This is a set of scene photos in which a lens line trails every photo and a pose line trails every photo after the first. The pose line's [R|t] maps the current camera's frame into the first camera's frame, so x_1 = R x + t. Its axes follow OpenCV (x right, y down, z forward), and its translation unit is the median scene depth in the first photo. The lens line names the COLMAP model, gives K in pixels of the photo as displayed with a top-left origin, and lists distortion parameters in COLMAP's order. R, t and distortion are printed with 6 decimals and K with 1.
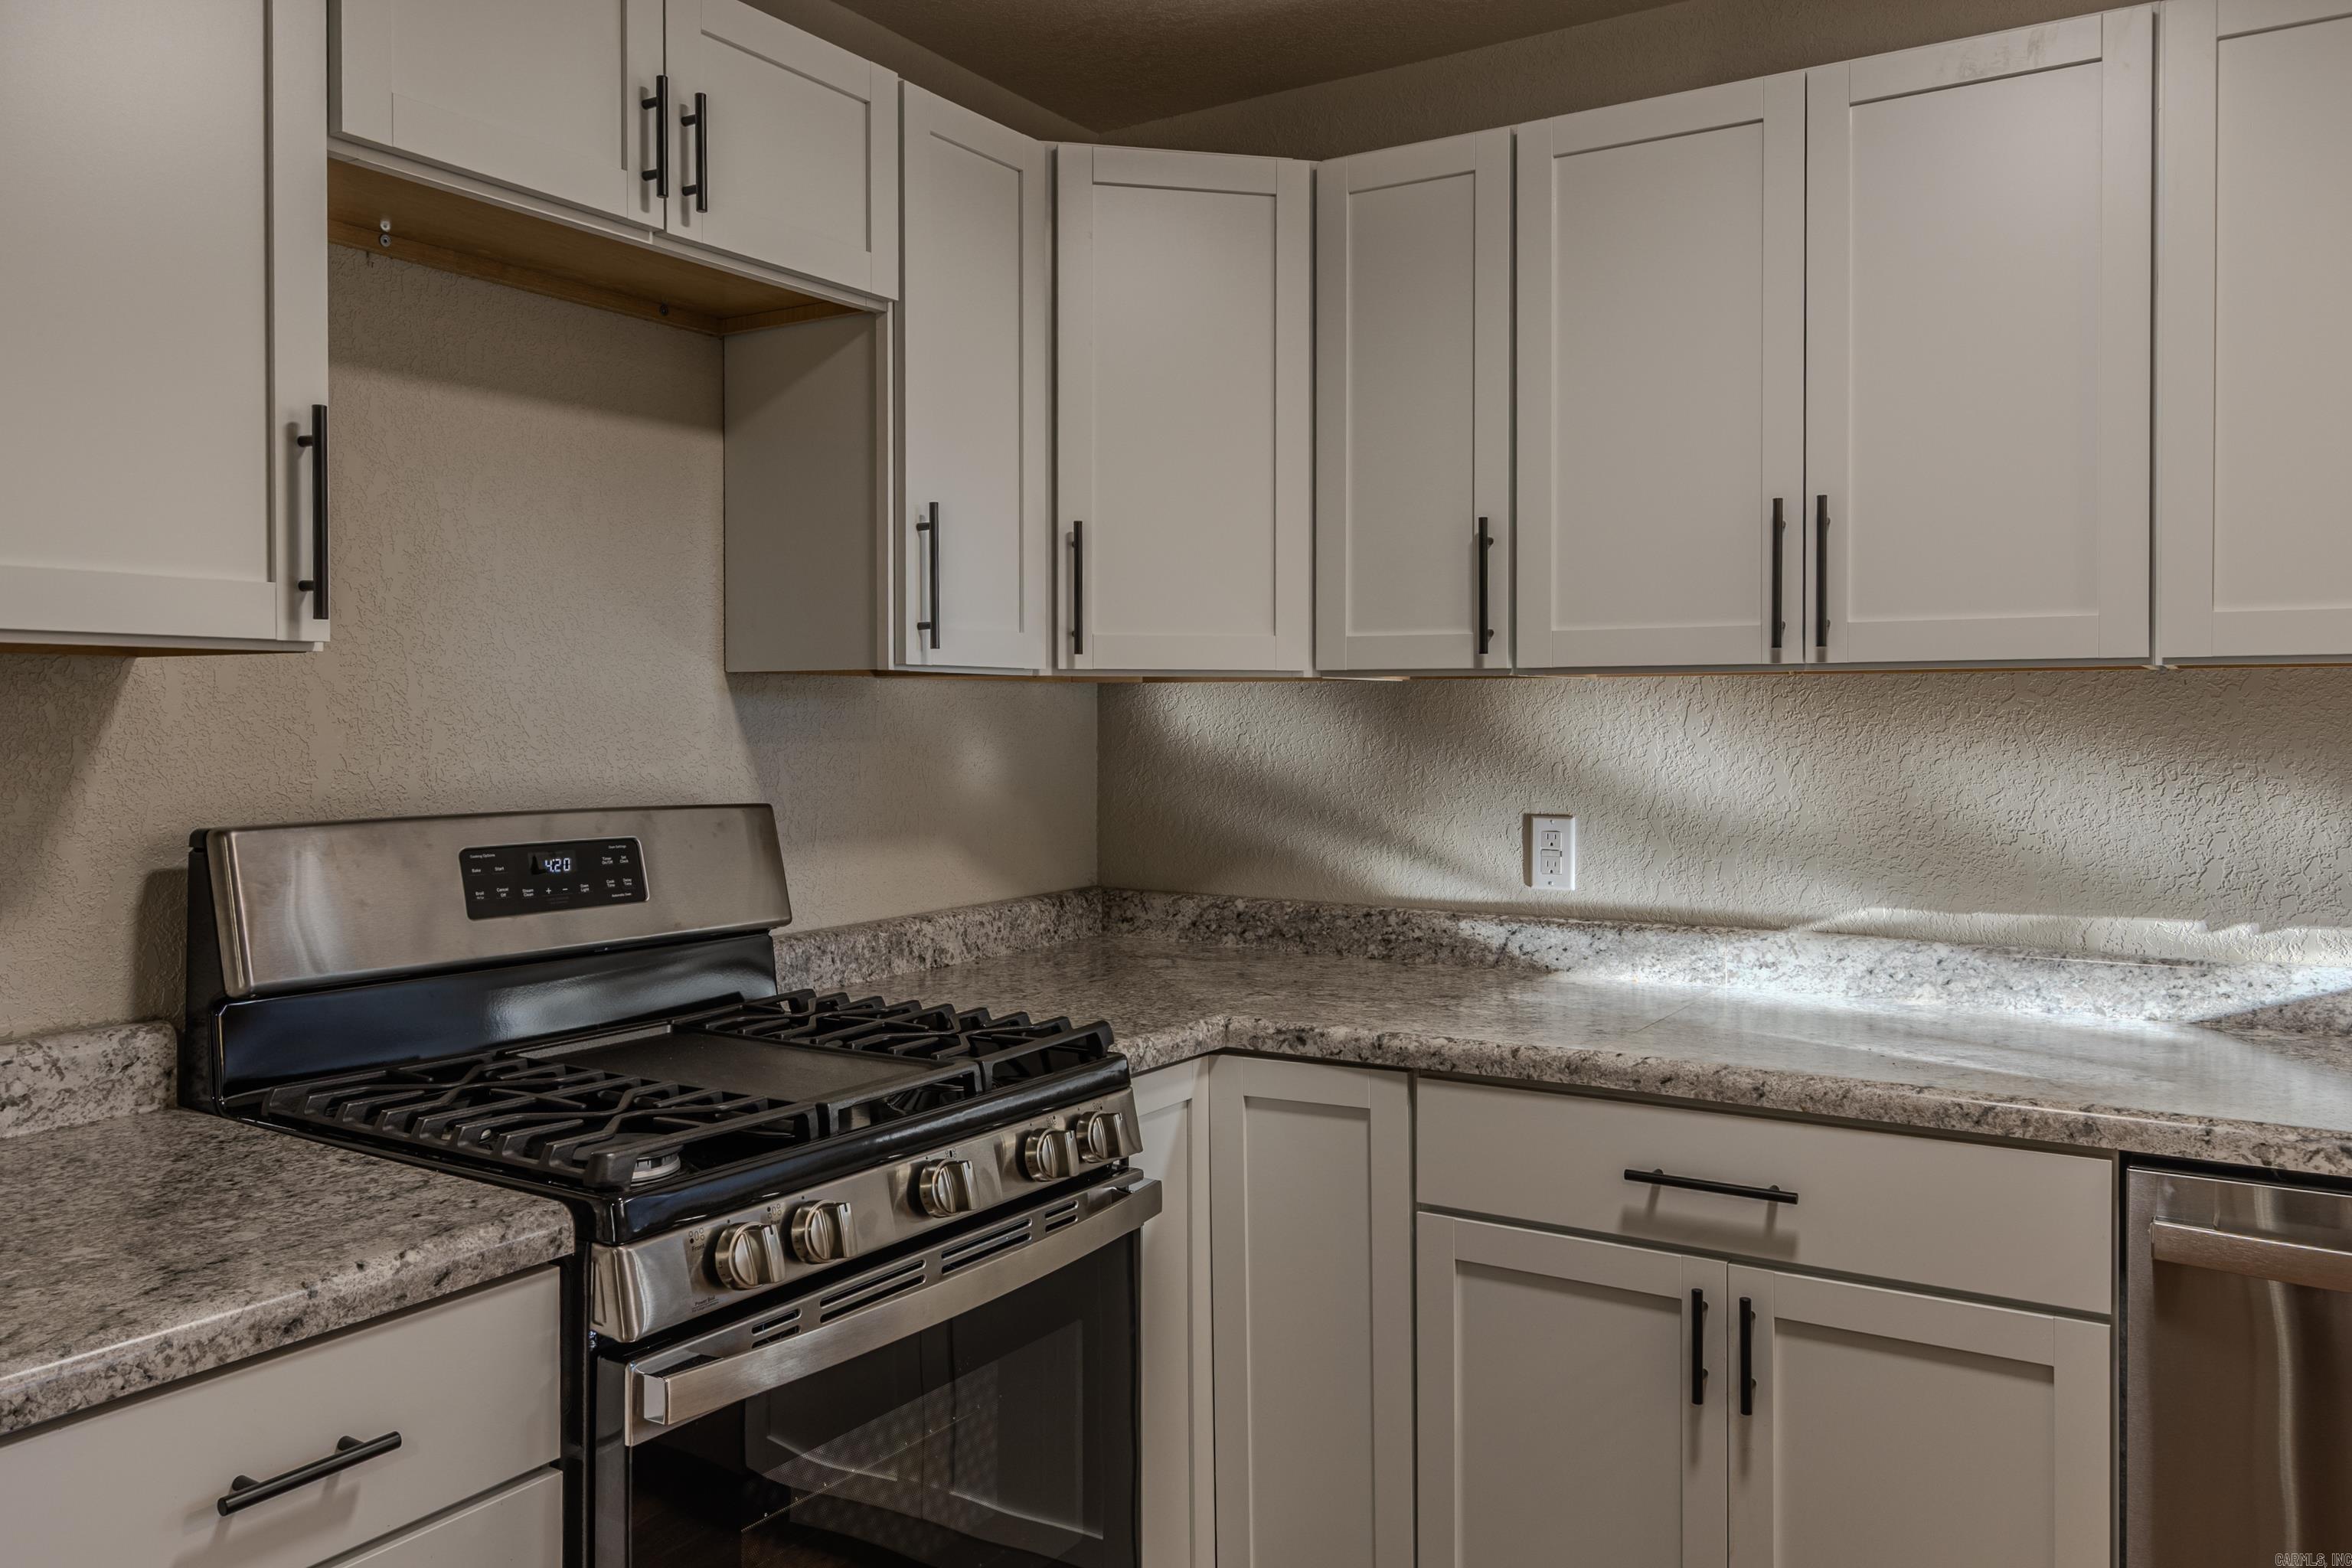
lens RADIAL K [[1719.9, 0, 1174.1], [0, 1719.9, 731.4], [0, 0, 1]] dist [0.002939, -0.000115]
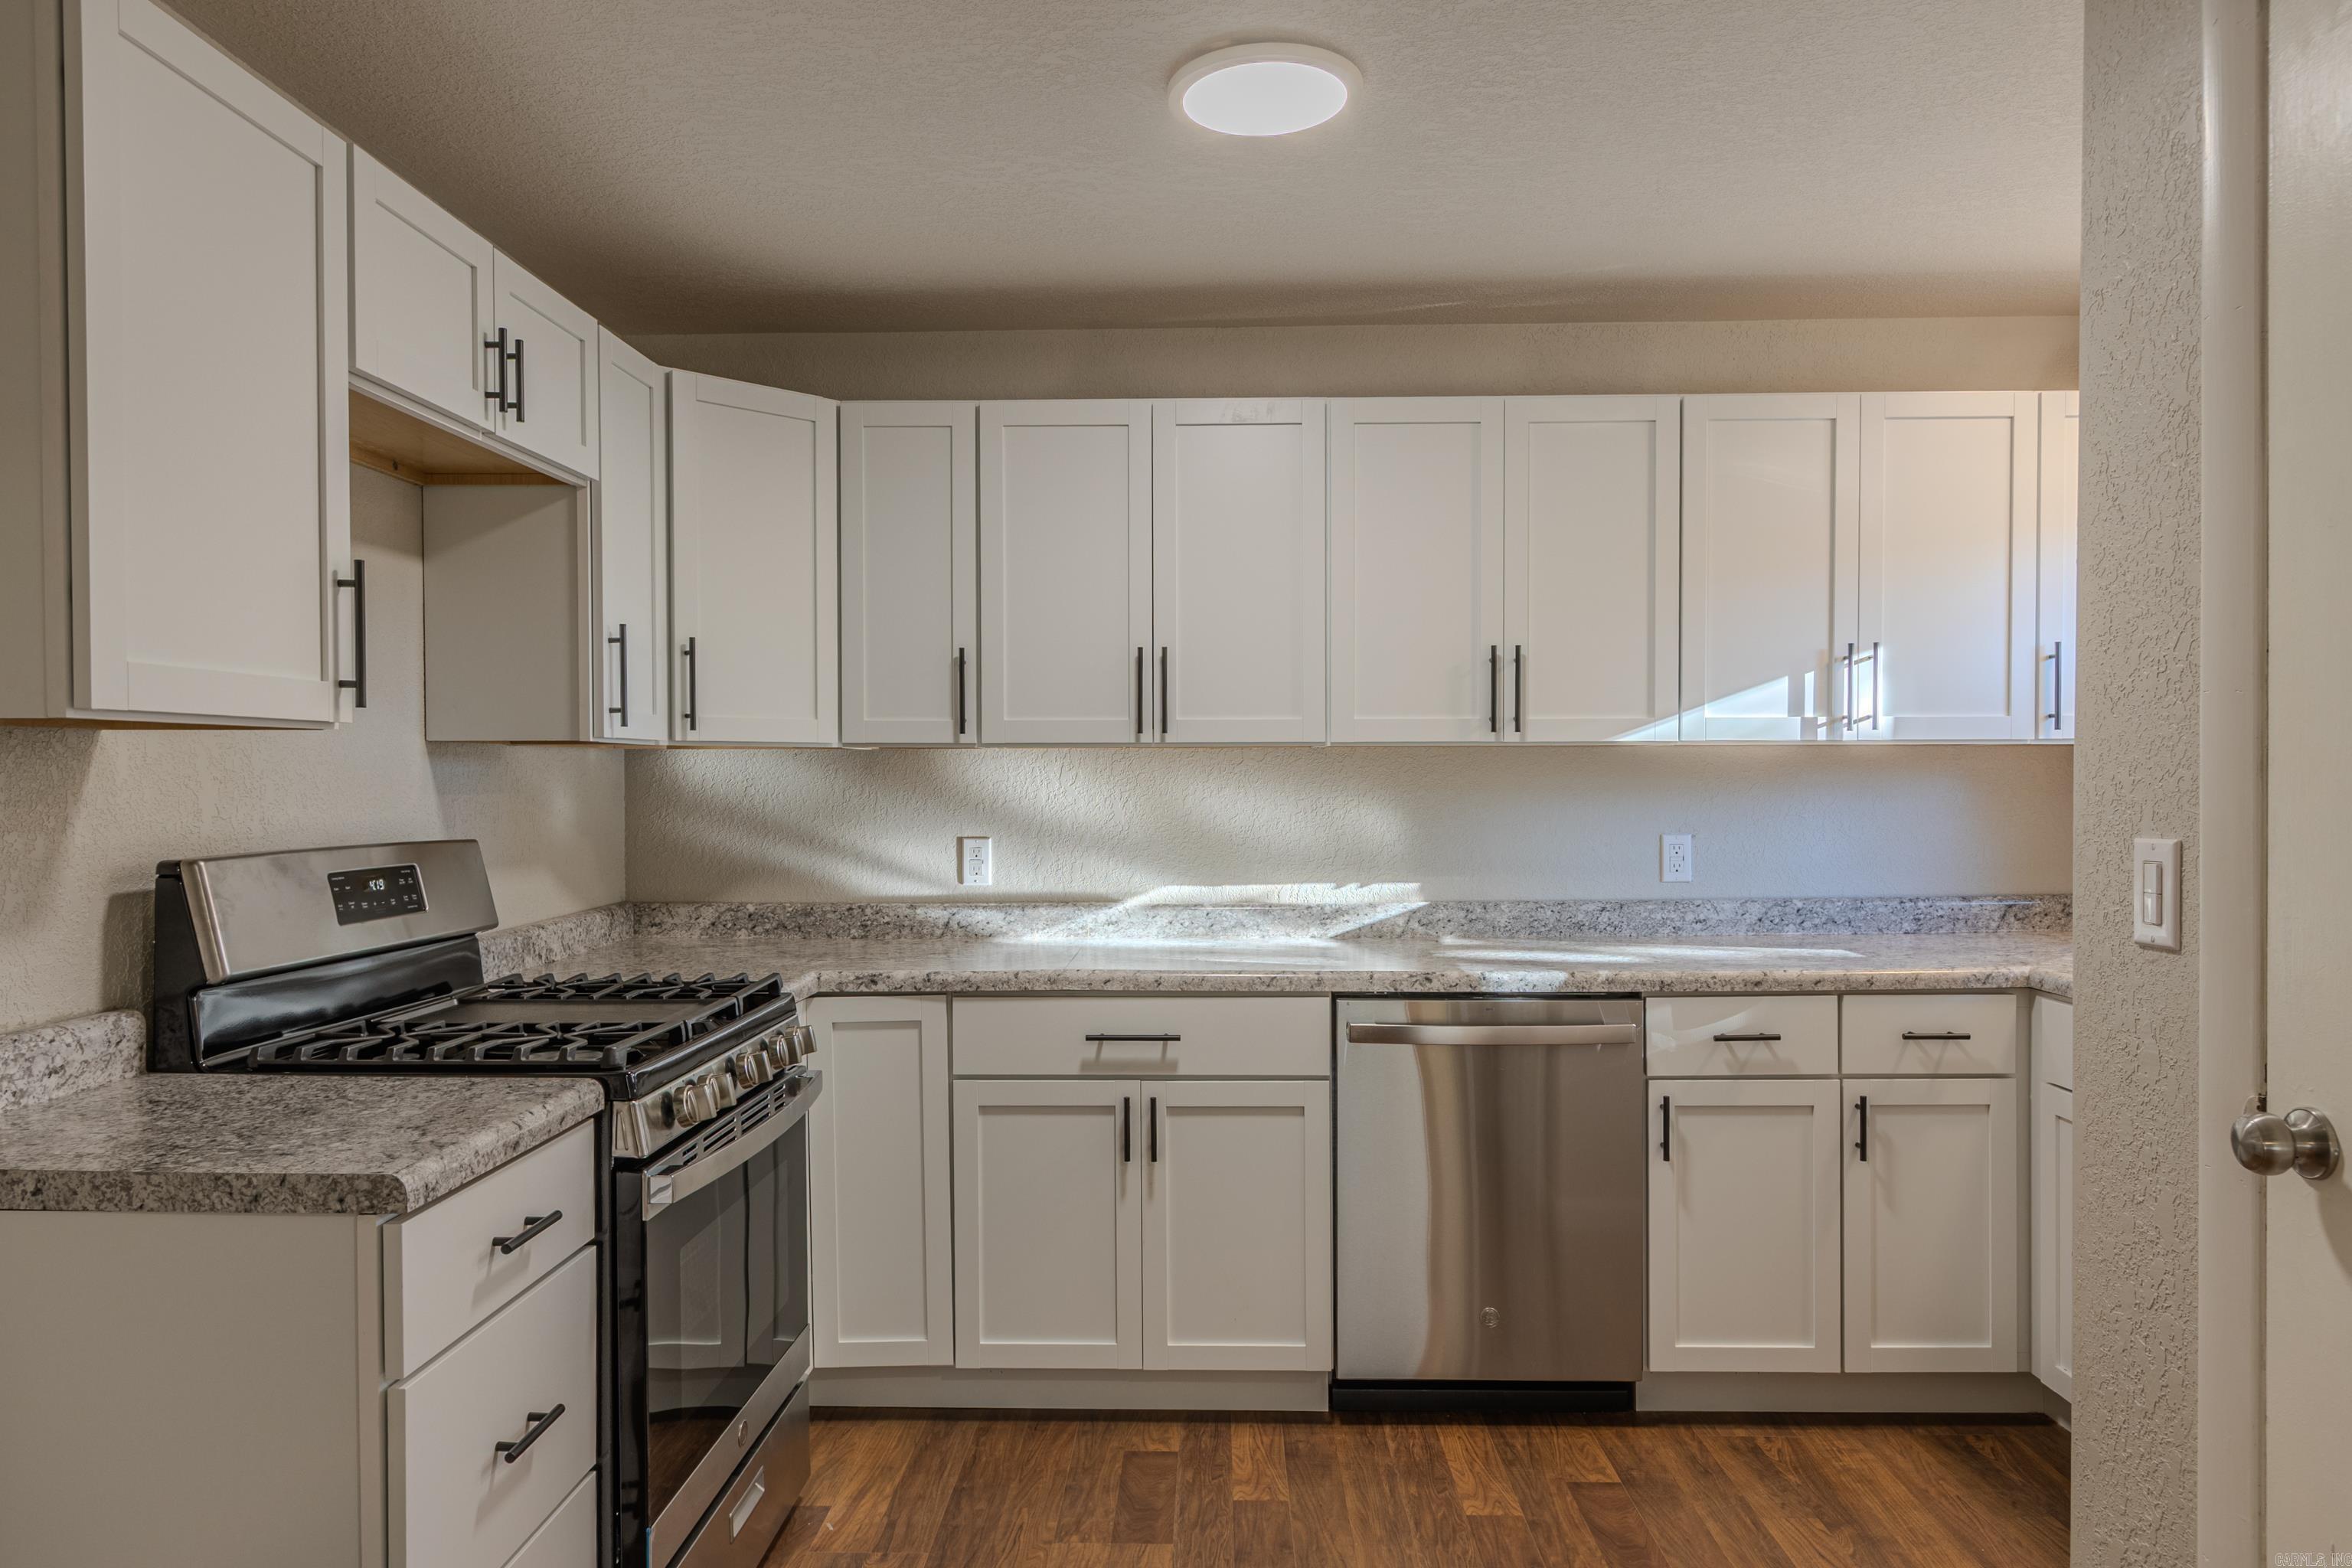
lens RADIAL K [[1518.3, 0, 1190.8], [0, 1518.3, 790.6], [0, 0, 1]] dist [0.003560, -0.000665]
pose [[0.850279, -0.007547, 0.526278, -0.420659], [0.006139, 0.999971, 0.004421, 0.002383], [-0.526297, -0.000528, 0.850301, -0.331579]]
